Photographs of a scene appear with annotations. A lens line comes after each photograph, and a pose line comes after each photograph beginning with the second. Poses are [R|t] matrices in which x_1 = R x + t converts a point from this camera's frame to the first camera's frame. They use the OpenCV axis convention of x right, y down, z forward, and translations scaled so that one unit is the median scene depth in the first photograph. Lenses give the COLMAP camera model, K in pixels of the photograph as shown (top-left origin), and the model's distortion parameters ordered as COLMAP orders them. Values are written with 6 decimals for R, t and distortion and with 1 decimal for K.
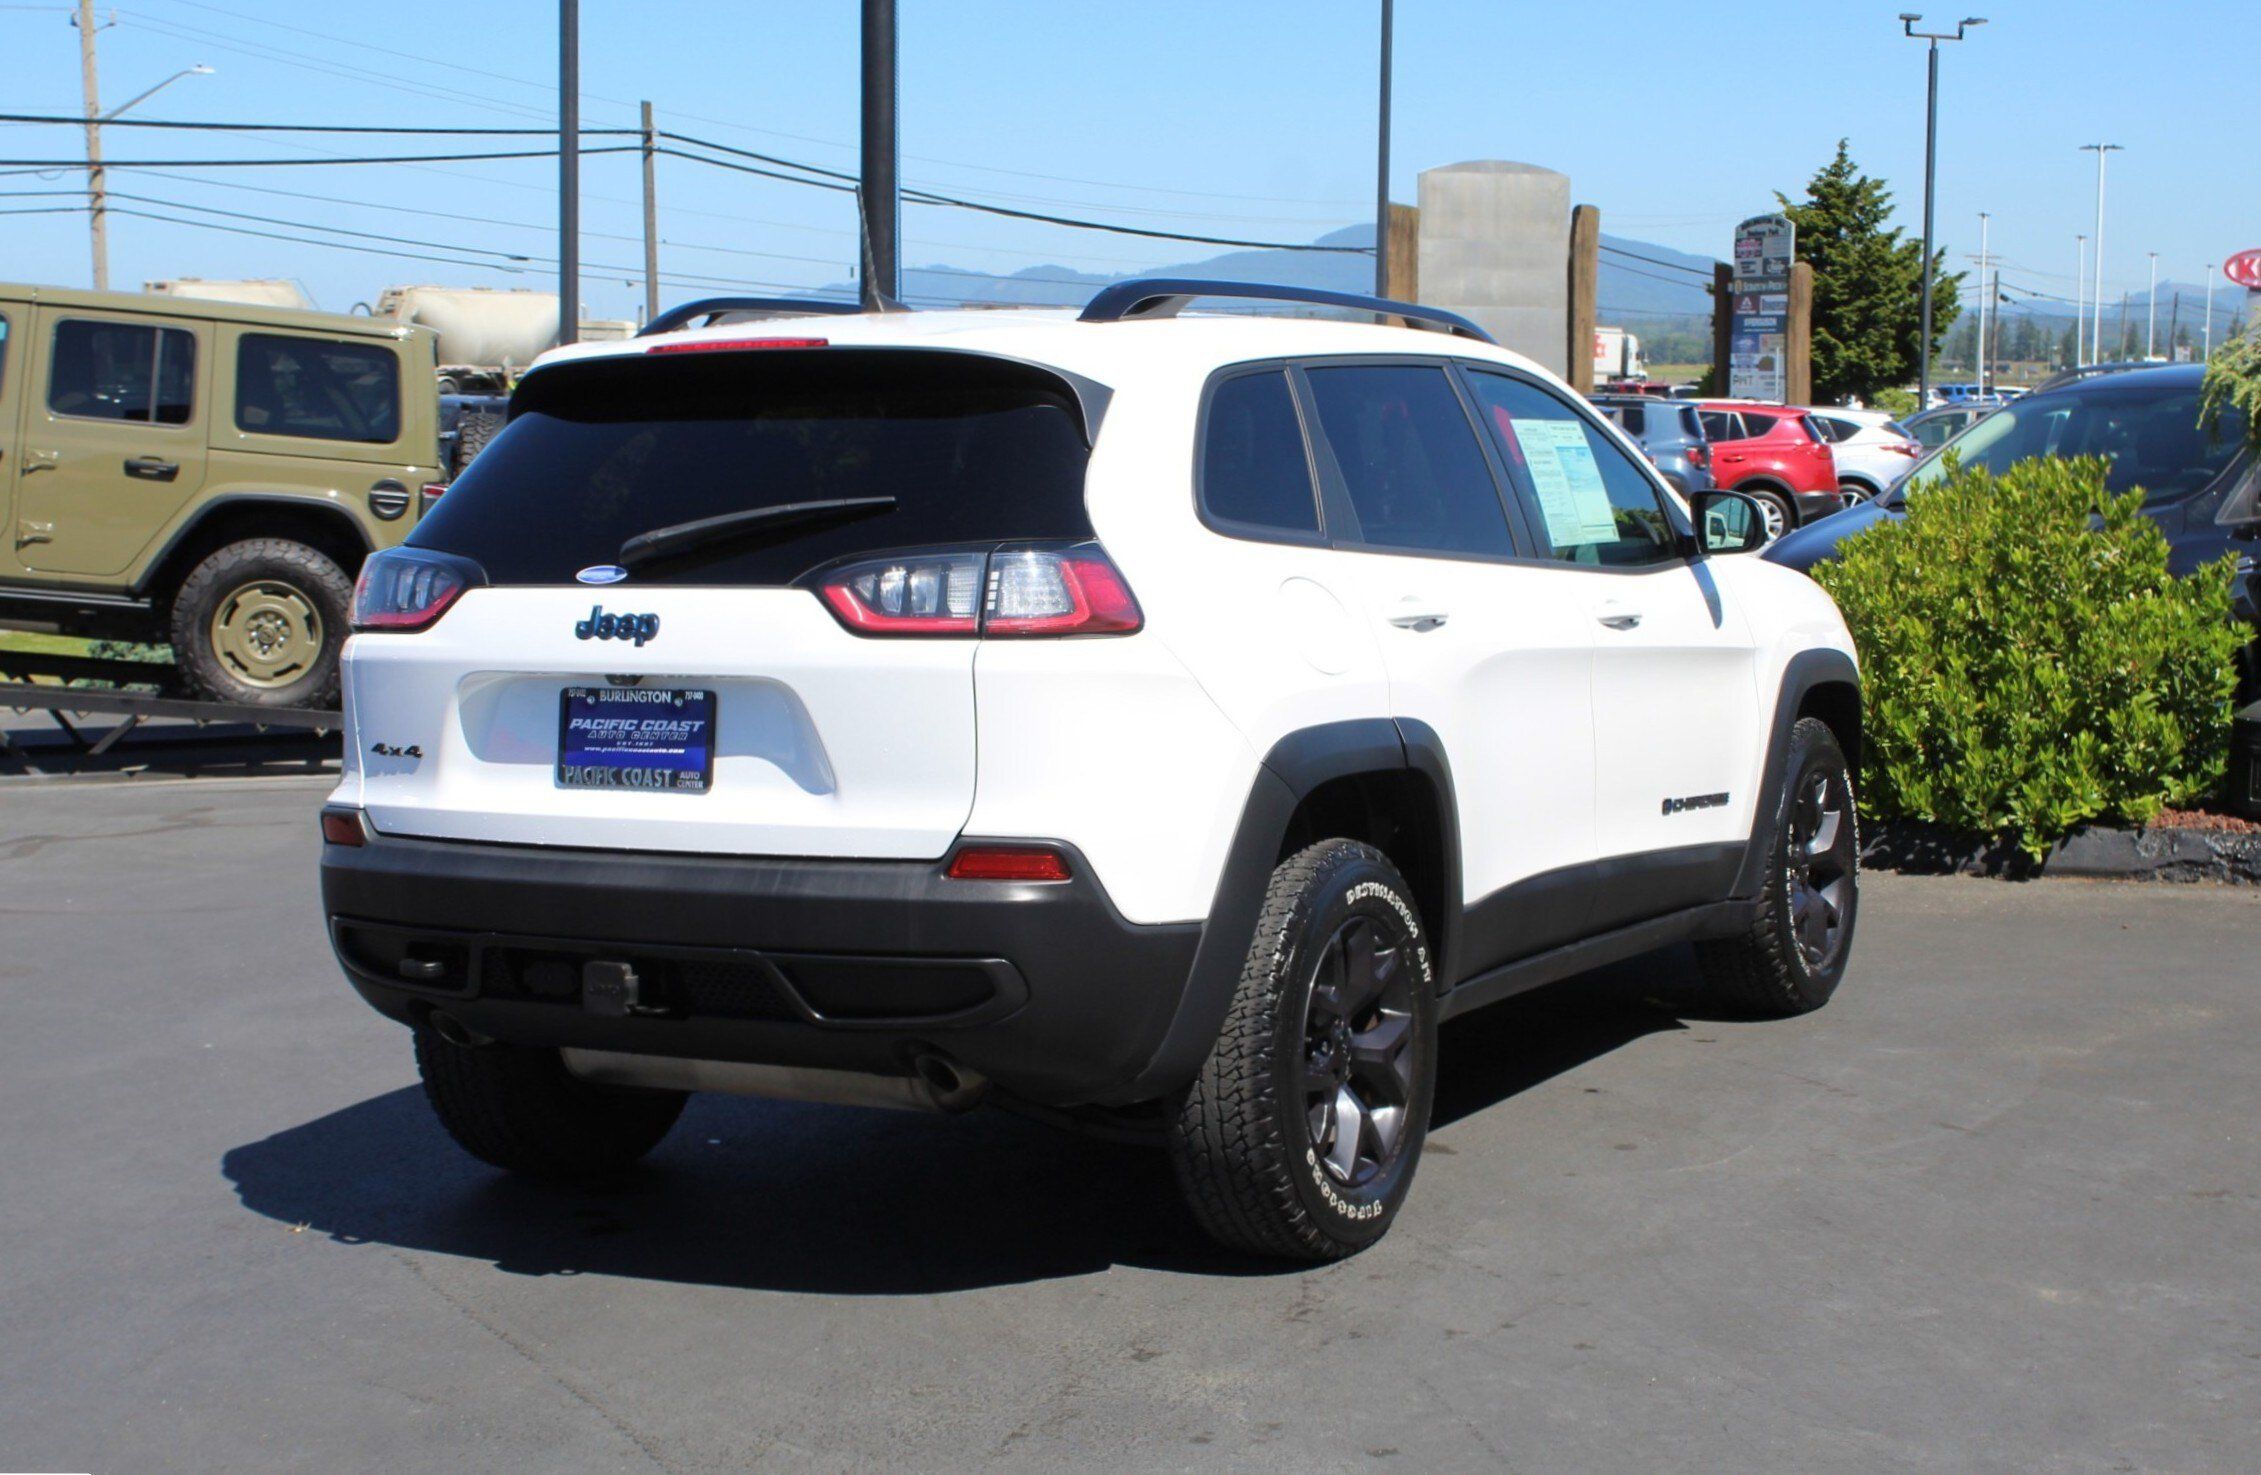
lens RADIAL K [[3399.6, 0, 1130.6], [0, 3399.6, 787.7], [0, 0, 1]] dist [-0.063878, 0.020286]
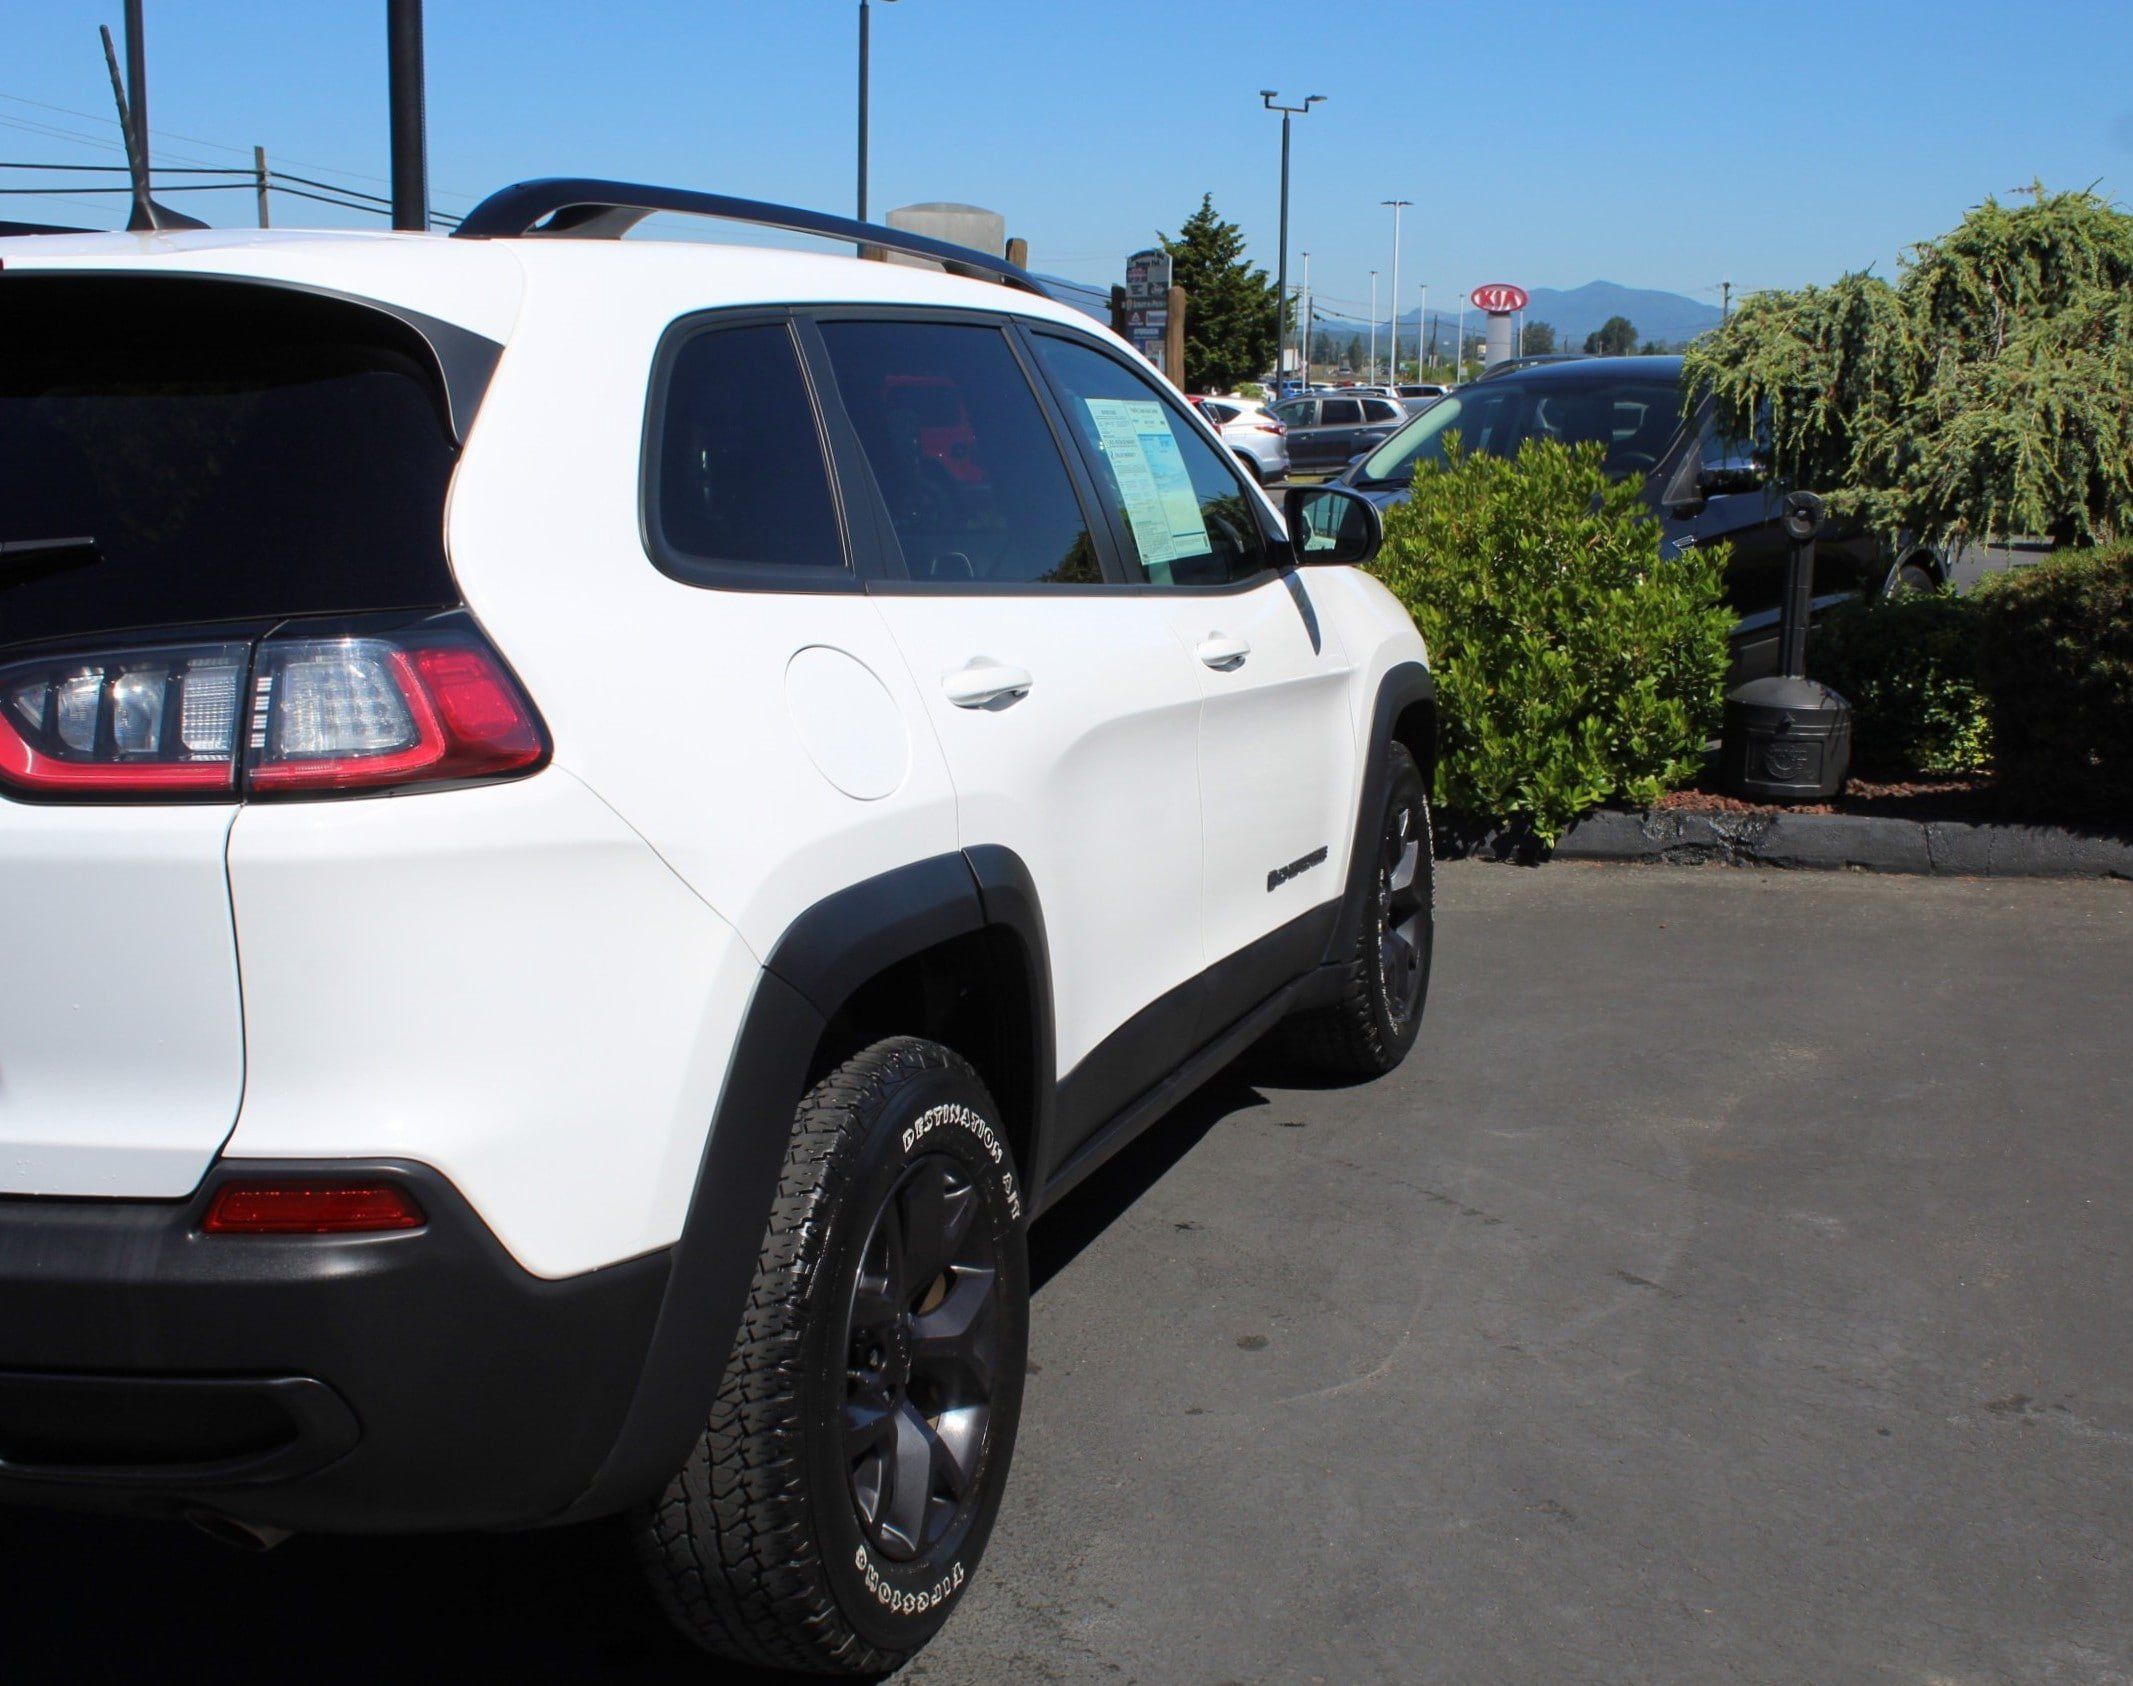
lens RADIAL K [[2452.8, 0, 1153.9], [0, 2452.8, 865.0], [0, 0, 1]] dist [-0.128354, 0.088951]
pose [[0.981423, -0.029332, 0.189603, 0.020138], [0.014437, 0.996733, 0.079465, -0.048073], [-0.191314, -0.075251, 0.978640, 0.456743]]
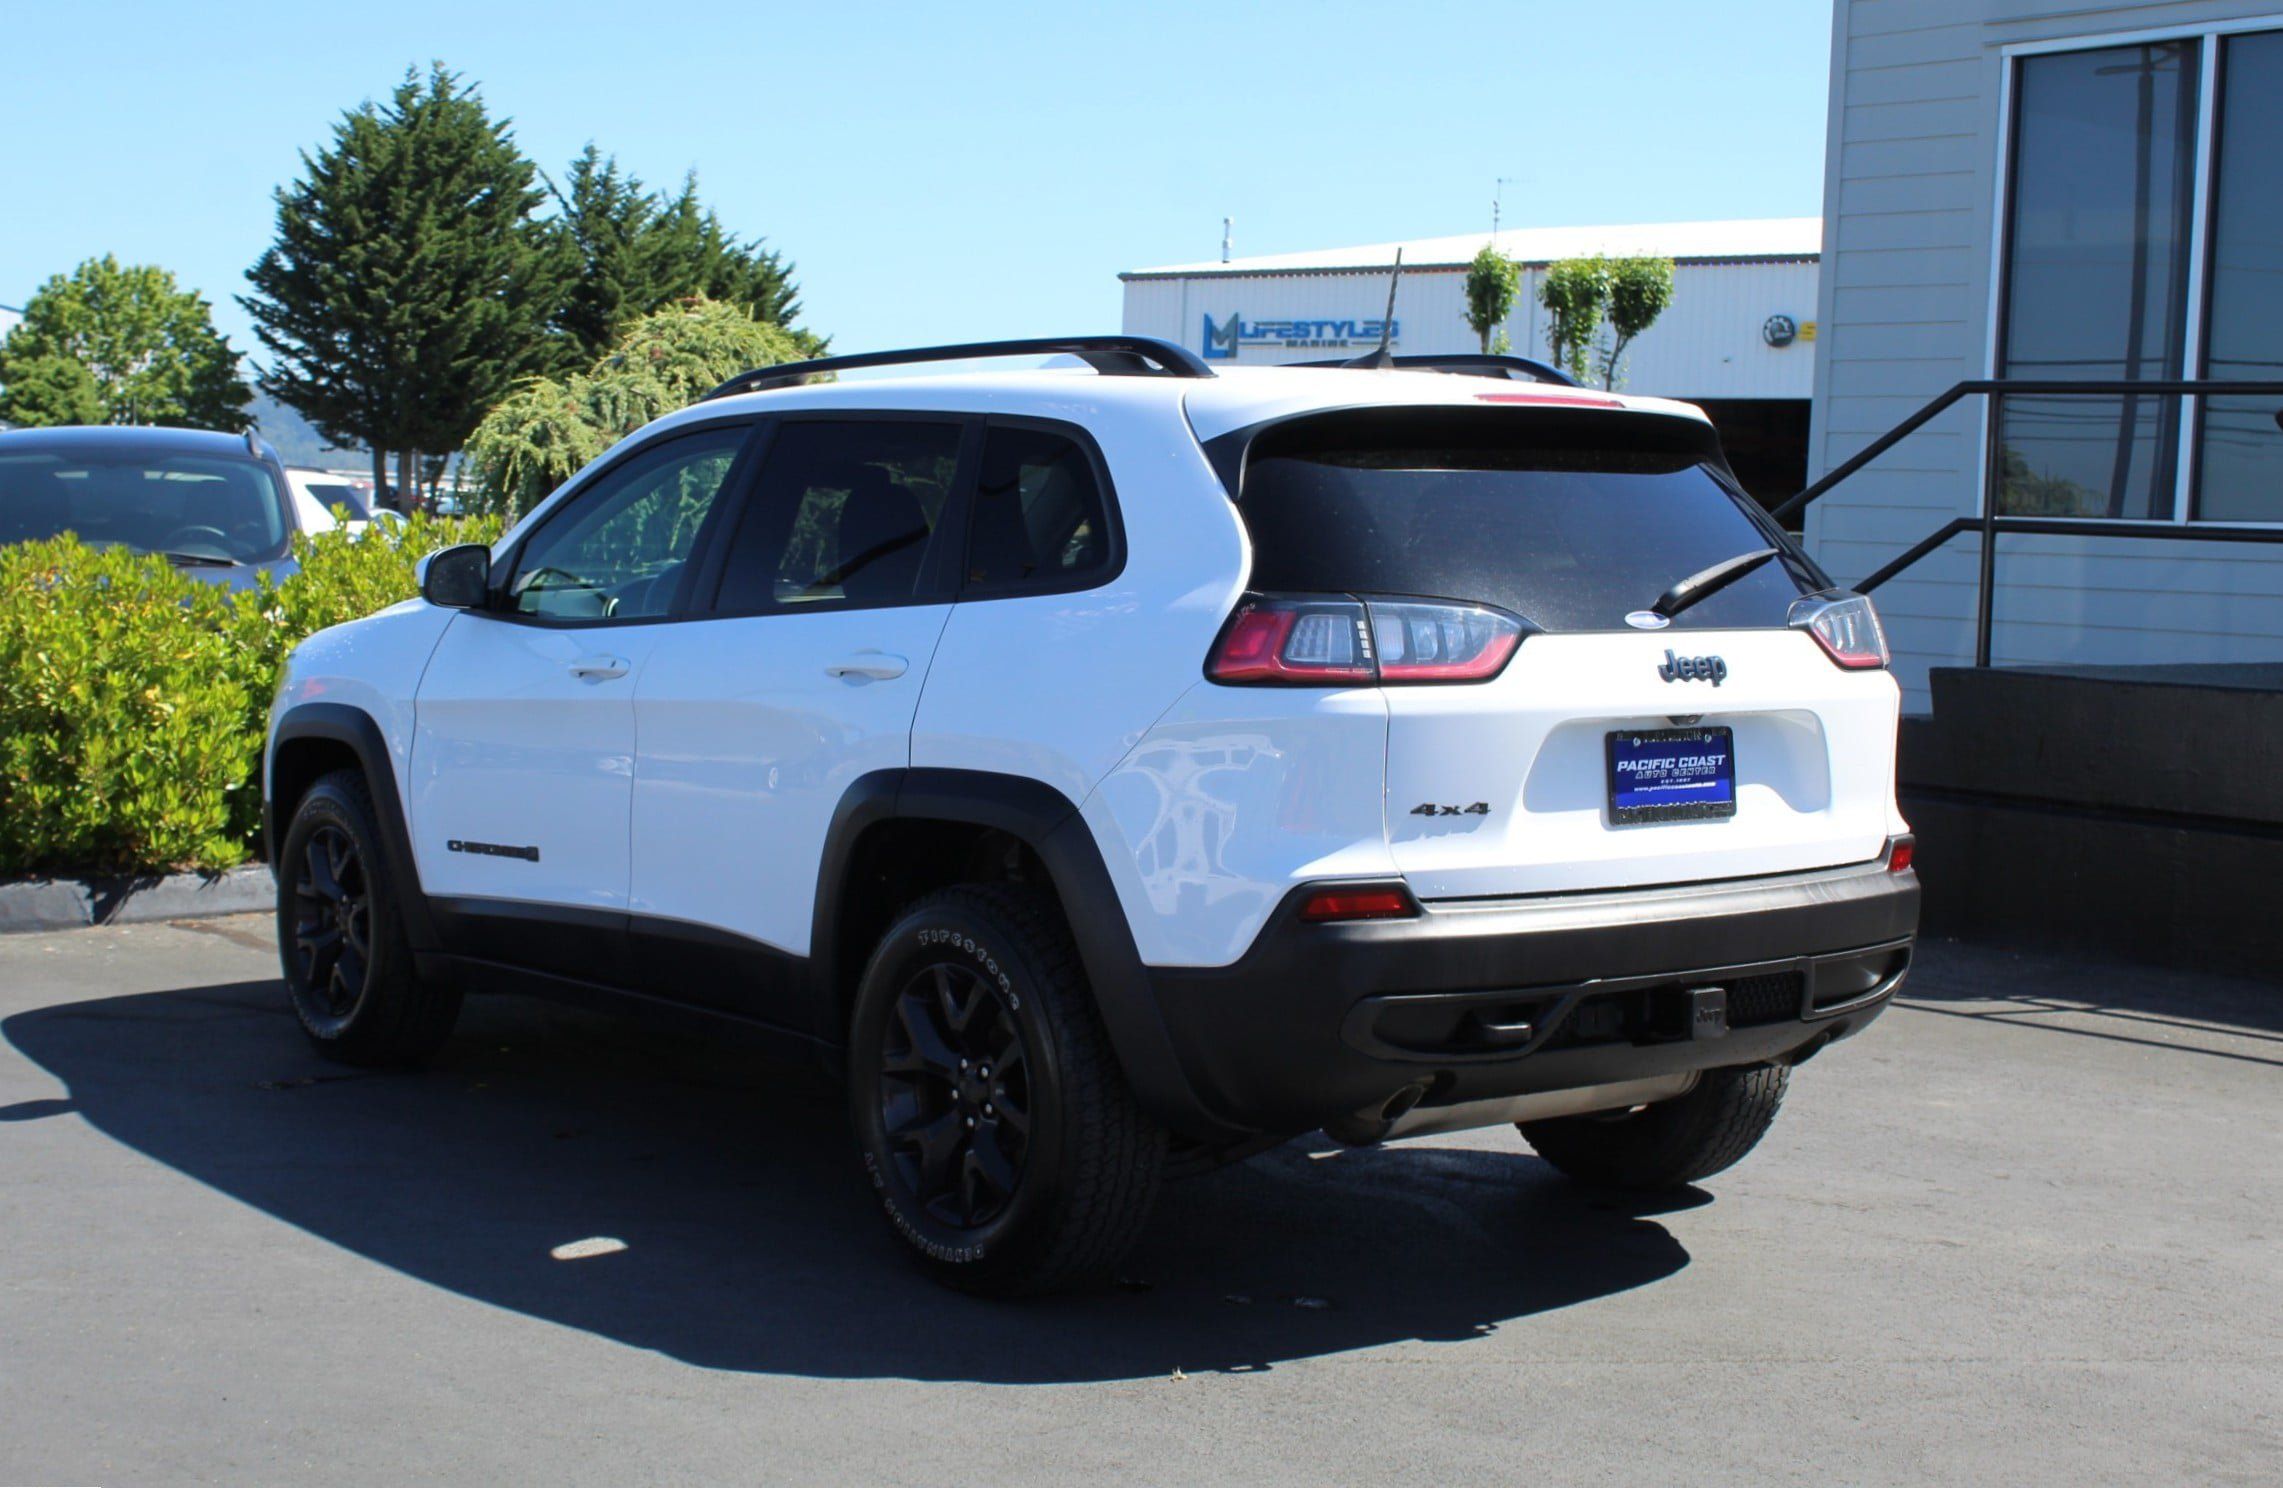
lens RADIAL K [[3432.7, 0, 1141.6], [0, 3432.7, 794.7], [0, 0, 1]] dist [-0.063878, 0.020286]
pose [[0.399160, -0.056676, 0.915128, -0.955664], [0.074892, 0.996768, 0.029066, -0.041901], [-0.913818, 0.056934, 0.402114, 0.586706]]
